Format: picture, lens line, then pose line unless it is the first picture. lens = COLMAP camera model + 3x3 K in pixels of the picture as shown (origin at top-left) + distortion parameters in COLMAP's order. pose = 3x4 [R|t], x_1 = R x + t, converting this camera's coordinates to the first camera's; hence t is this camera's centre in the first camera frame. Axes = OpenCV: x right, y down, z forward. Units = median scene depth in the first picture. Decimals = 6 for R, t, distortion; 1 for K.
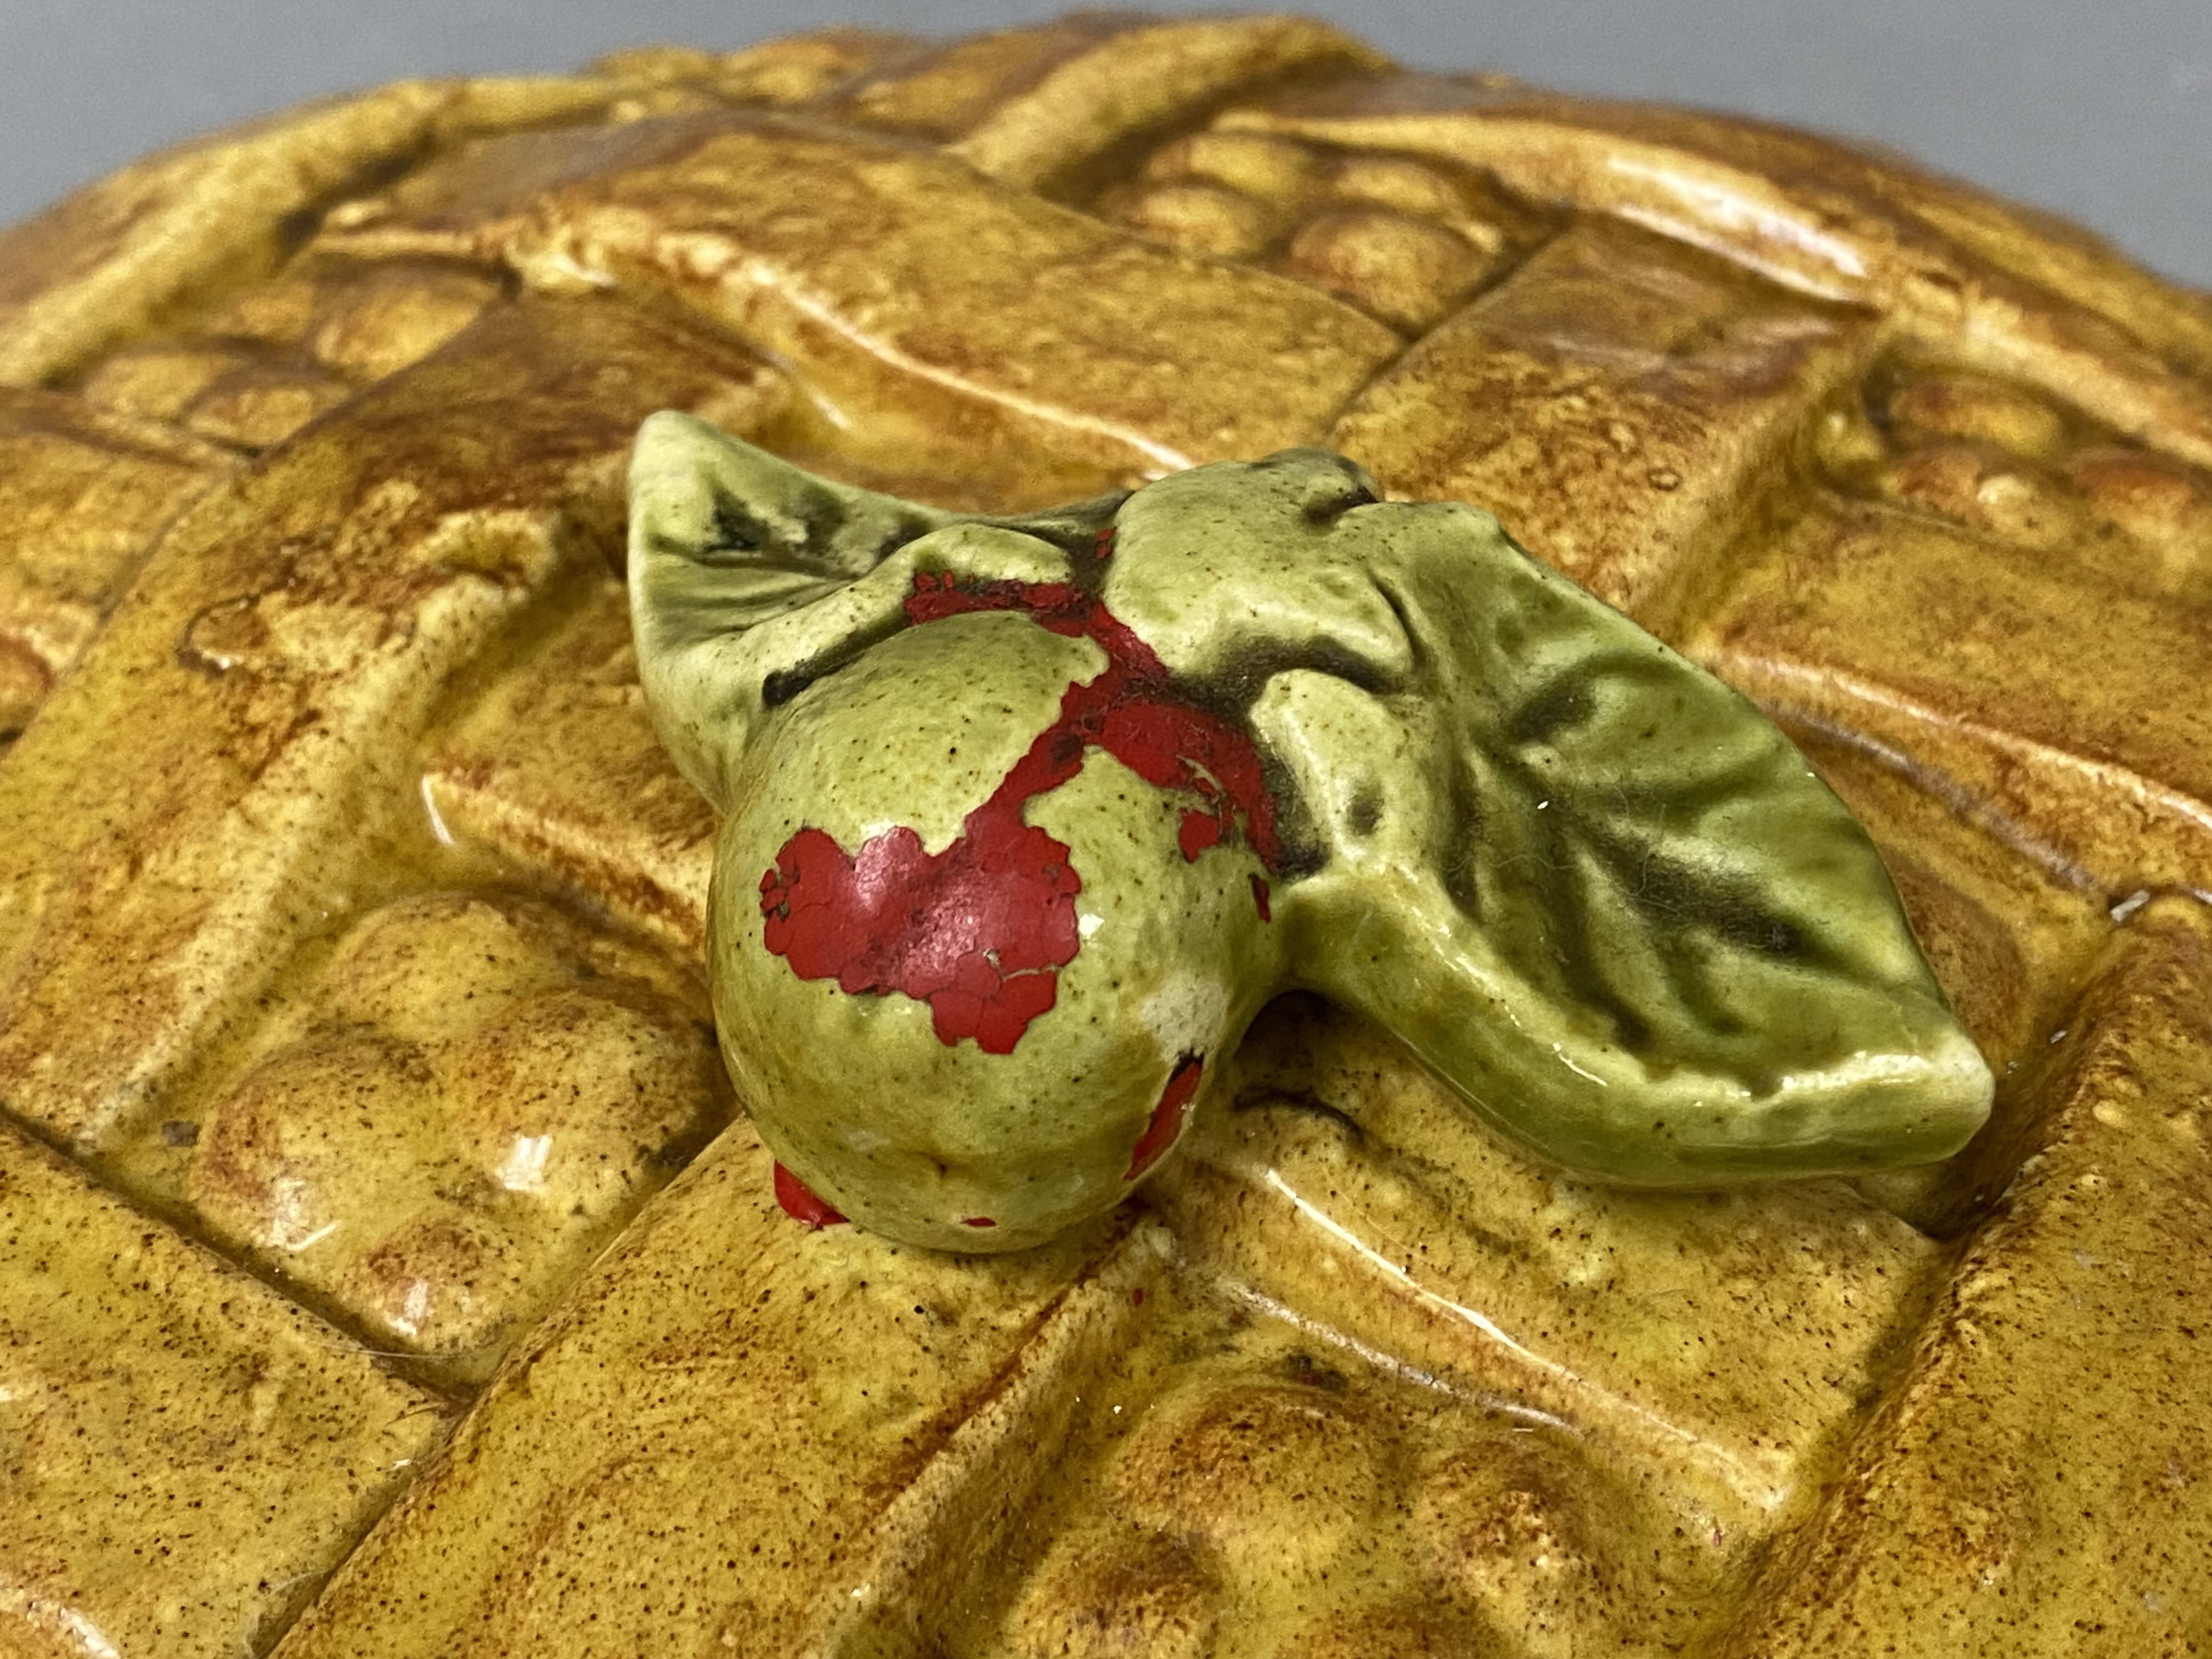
lens RADIAL K [[3488.5, 0, 1106.0], [0, 3488.5, 829.5], [0, 0, 1]] dist [-0.002043, 1.212471]
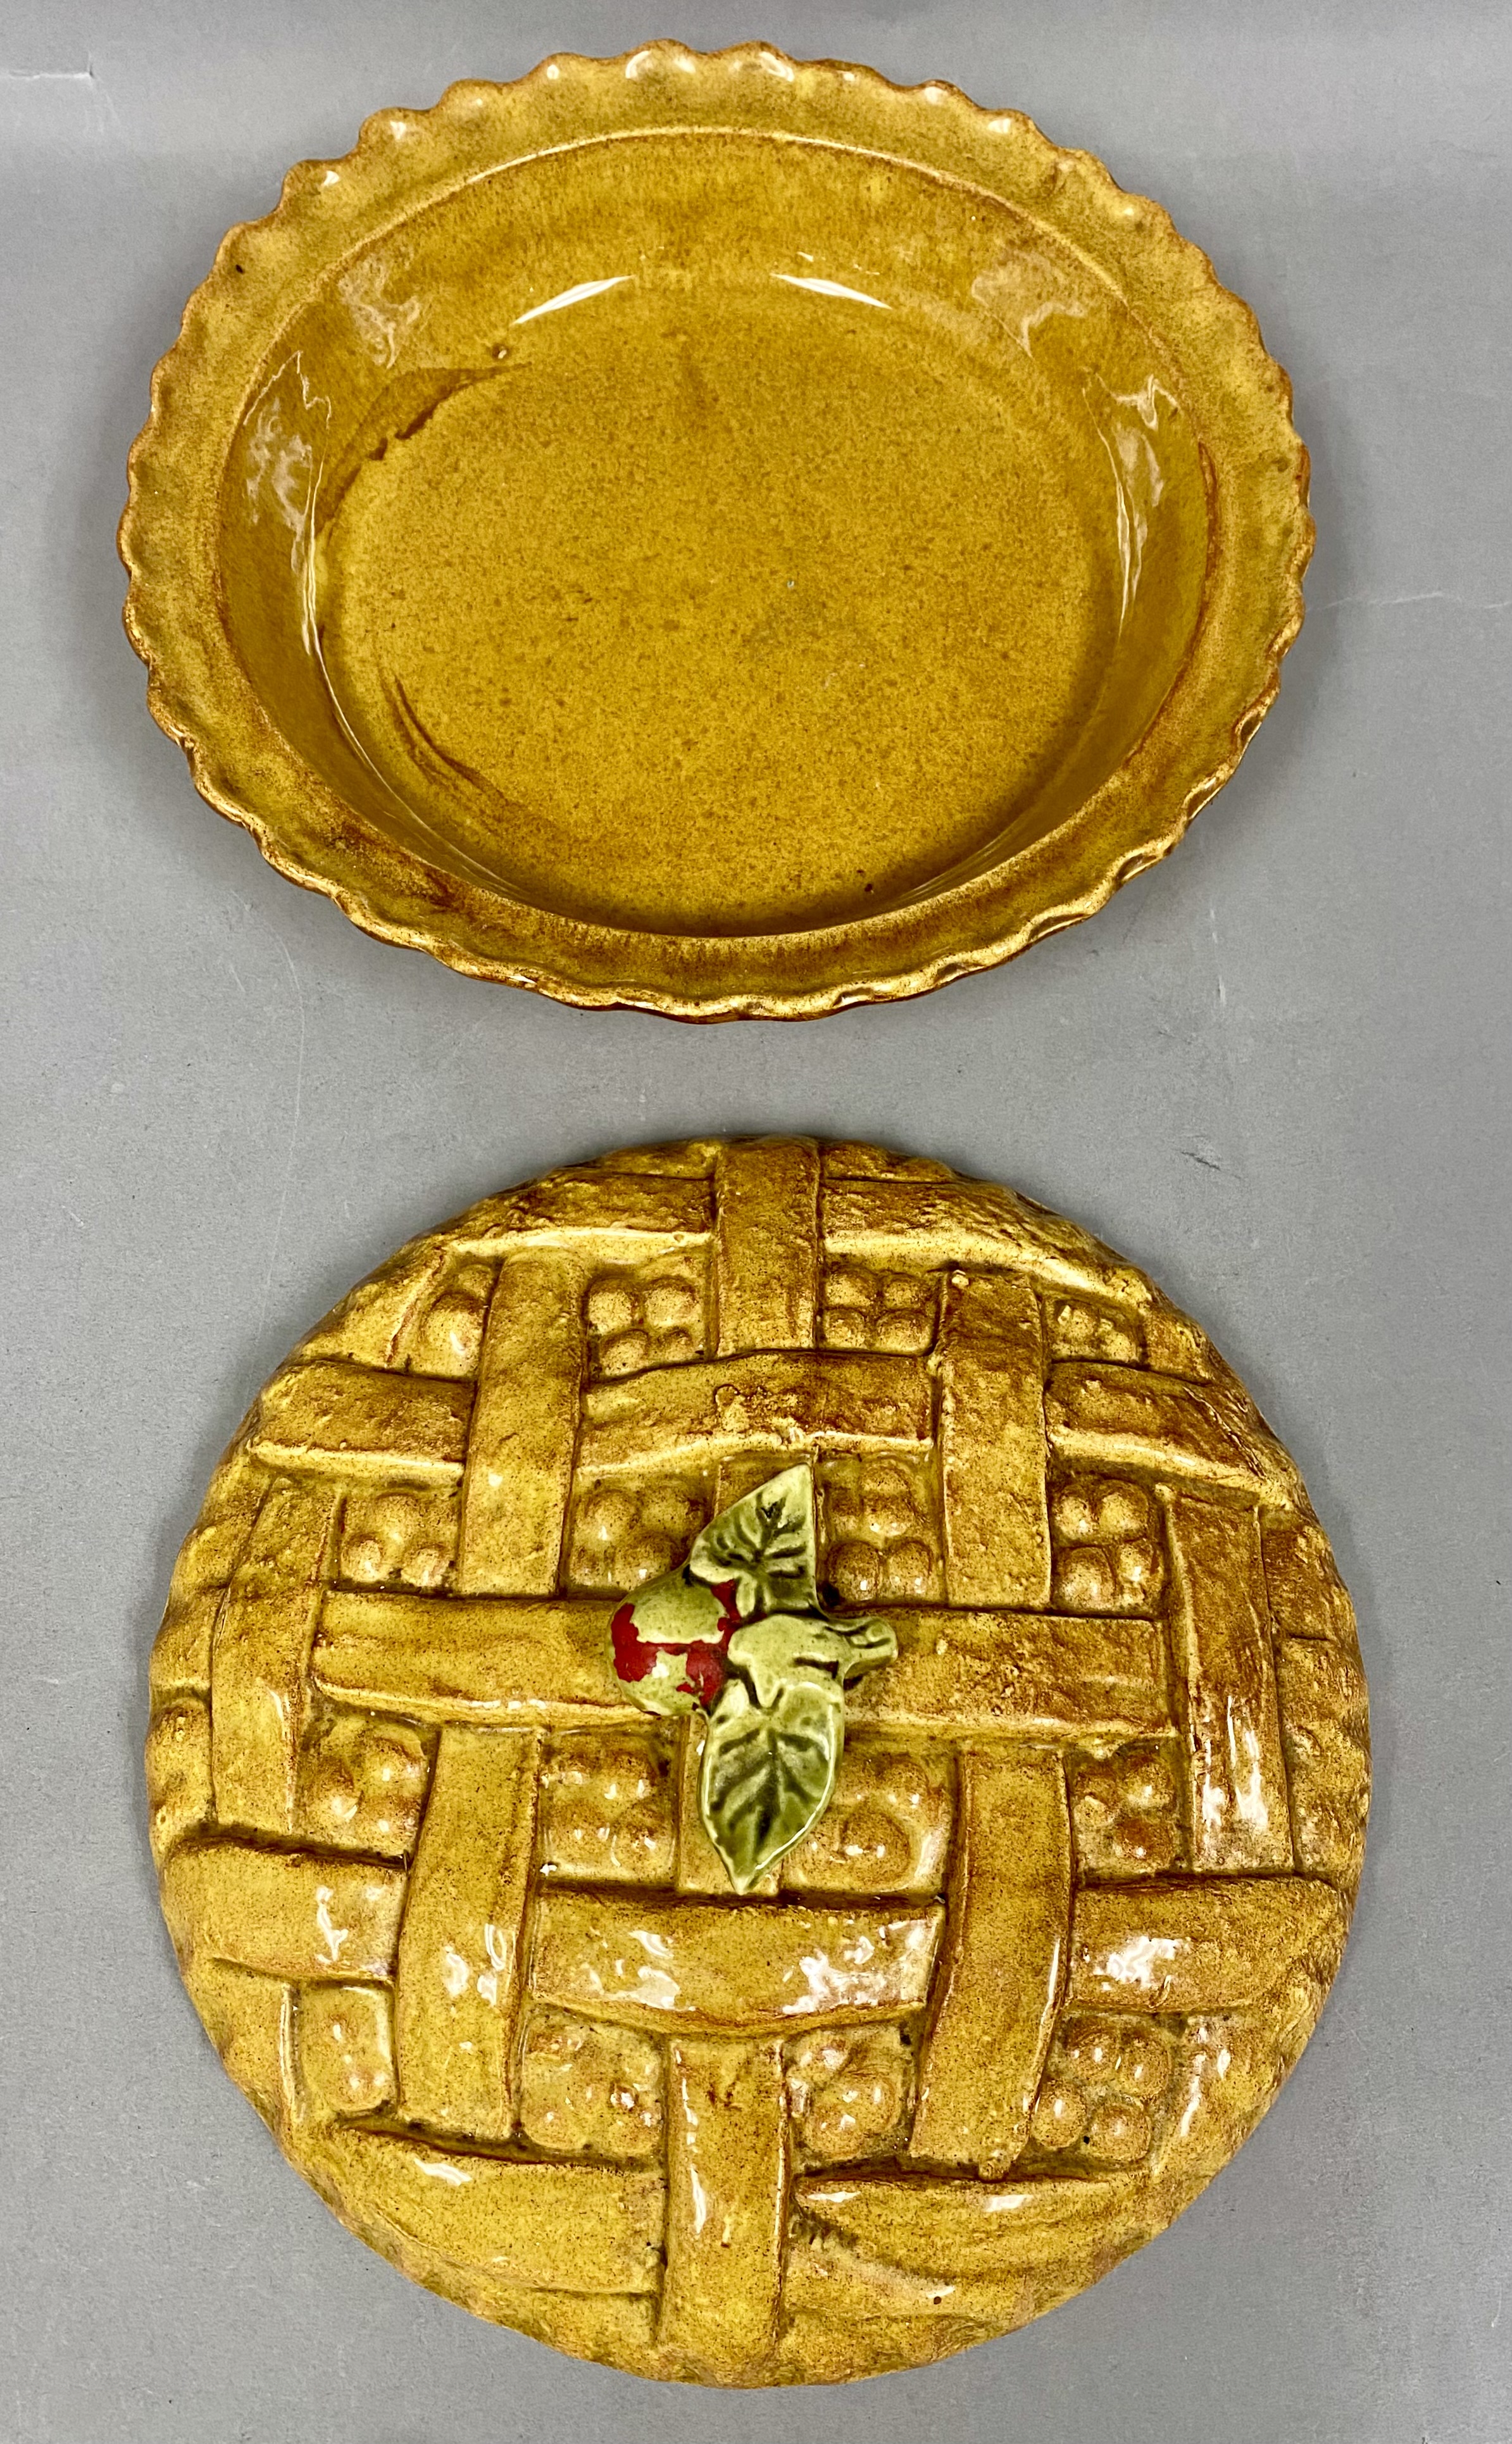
lens RADIAL K [[1717.1, 0, 756.0], [0, 1717.1, 1222.0], [0, 0, 1]] dist [-0.038562, 0.003998]
pose [[0.492550, 0.779840, -0.386321, 0.383169], [-0.628657, 0.625788, 0.461714, -1.215646], [0.601818, 0.015446, 0.798484, -0.516970]]
